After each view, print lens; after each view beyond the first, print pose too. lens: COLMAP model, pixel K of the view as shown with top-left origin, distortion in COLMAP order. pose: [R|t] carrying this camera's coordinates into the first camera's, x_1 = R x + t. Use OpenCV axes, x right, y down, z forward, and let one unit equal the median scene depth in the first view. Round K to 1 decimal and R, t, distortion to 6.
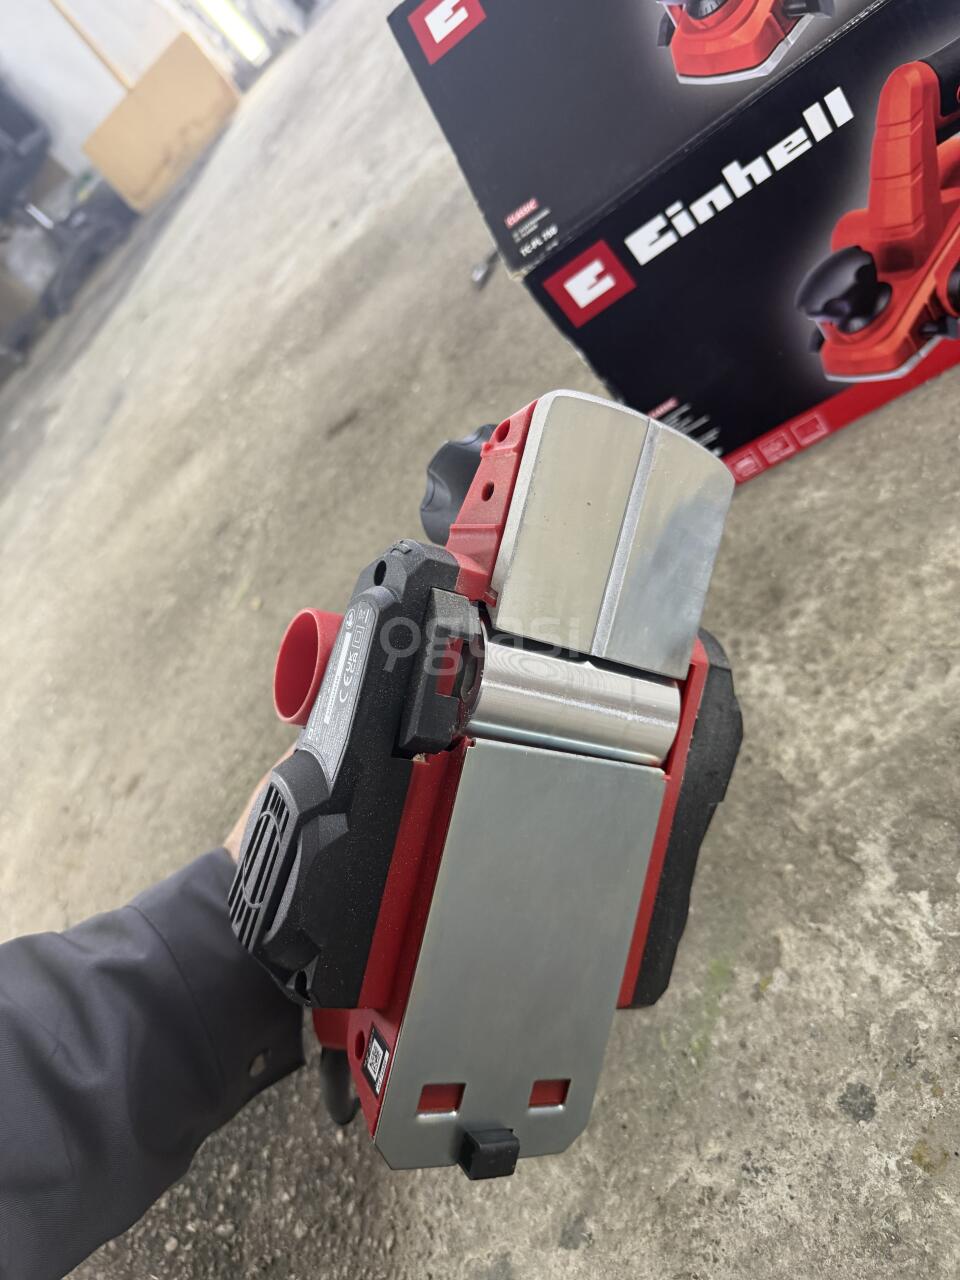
lens RADIAL K [[976.9, 0, 480.0], [0, 976.9, 640.0], [0, 0, 1]] dist [0.003703, -0.000707]
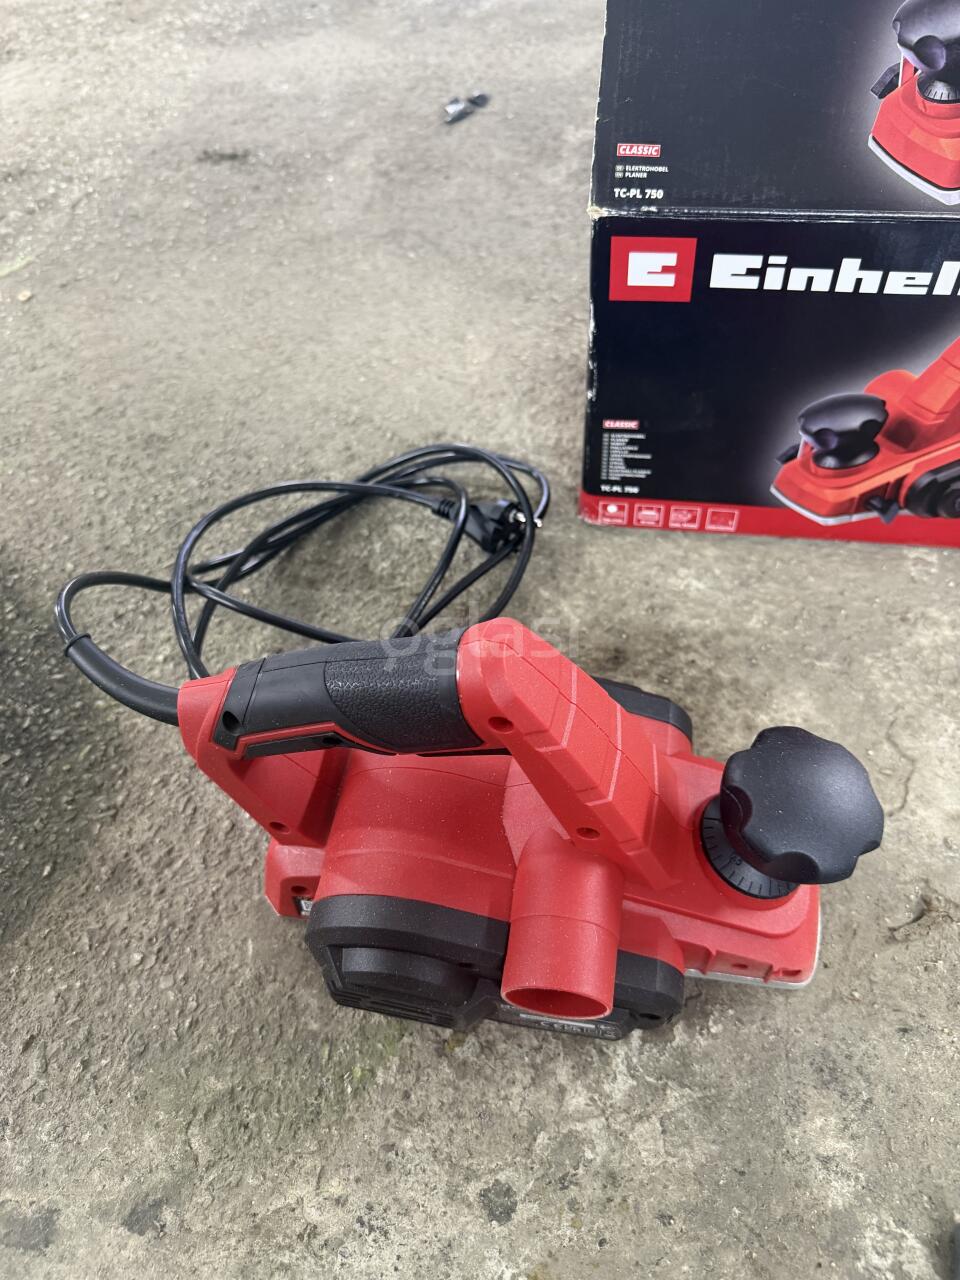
lens RADIAL K [[976.9, 0, 480.0], [0, 976.9, 640.0], [0, 0, 1]] dist [0.003703, -0.000707]
pose [[0.813479, 0.446197, 0.373042, -0.229703], [-0.499588, 0.864489, 0.055415, -0.060411], [-0.297765, -0.231447, 0.926158, 0.194887]]
